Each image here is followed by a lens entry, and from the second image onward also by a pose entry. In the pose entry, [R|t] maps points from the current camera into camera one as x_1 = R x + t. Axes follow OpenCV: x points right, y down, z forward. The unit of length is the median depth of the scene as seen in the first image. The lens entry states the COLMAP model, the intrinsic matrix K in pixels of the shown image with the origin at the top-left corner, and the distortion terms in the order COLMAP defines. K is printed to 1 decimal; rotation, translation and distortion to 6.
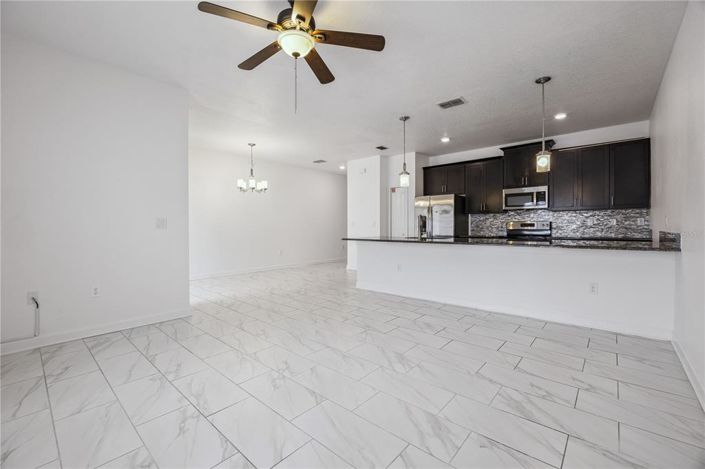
lens RADIAL K [[304.8, 0, 352.3], [0, 304.8, 236.9], [0, 0, 1]] dist [-0.001377, -0.001472]
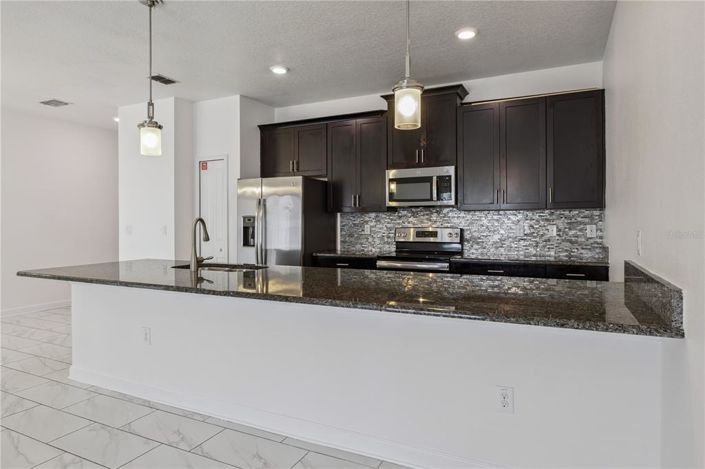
lens RADIAL K [[439.6, 0, 352.0], [0, 439.6, 238.5], [0, 0, 1]] dist [-0.009345, 0.003508]
pose [[0.965024, -0.007140, 0.262065, 0.234158], [0.006084, 0.999970, 0.004840, -0.036938], [-0.262091, -0.003076, 0.965038, 0.253548]]
